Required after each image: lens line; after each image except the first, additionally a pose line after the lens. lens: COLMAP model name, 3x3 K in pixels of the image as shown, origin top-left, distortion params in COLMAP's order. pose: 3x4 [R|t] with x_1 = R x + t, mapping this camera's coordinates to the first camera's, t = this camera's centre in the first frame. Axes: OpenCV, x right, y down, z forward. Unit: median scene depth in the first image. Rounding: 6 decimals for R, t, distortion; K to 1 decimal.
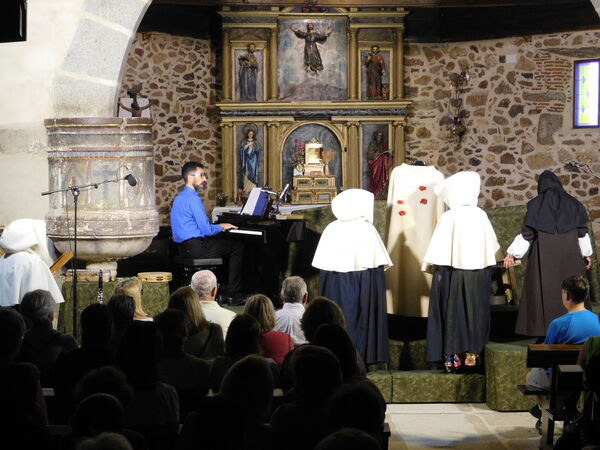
lens RADIAL K [[1420.4, 0, 302.2], [0, 1420.4, 225.0], [0, 0, 1]] dist [0.058369, -0.270242]
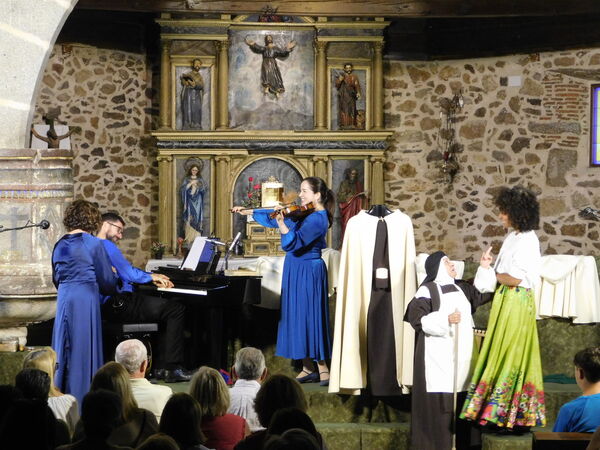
lens RADIAL K [[1754.6, 0, 301.6], [0, 1754.6, 225.4], [0, 0, 1]] dist [0.083461, -0.436206]
pose [[0.999658, 0.008129, 0.024874, 0.000250], [-0.007312, 0.999436, -0.032783, -0.000152], [-0.025126, 0.032590, 0.999153, -0.002094]]
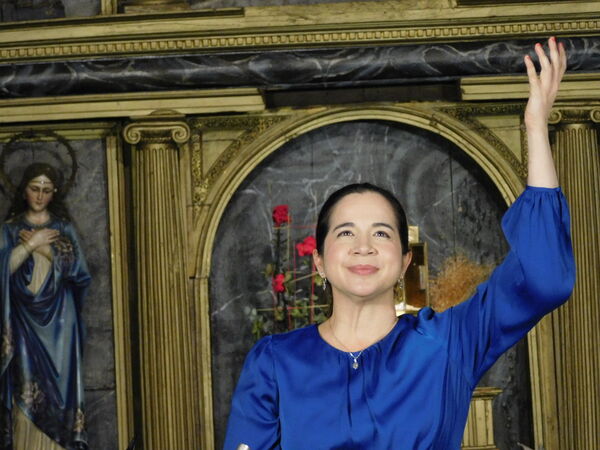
lens RADIAL K [[1606.6, 0, 302.0], [0, 1606.6, 225.6], [0, 0, 1]] dist [0.081678, -0.618239]
pose [[0.998941, -0.039845, -0.023002, 0.003619], [0.038947, 0.998509, -0.038248, -0.049692], [0.024492, 0.037312, 0.999003, 0.788384]]
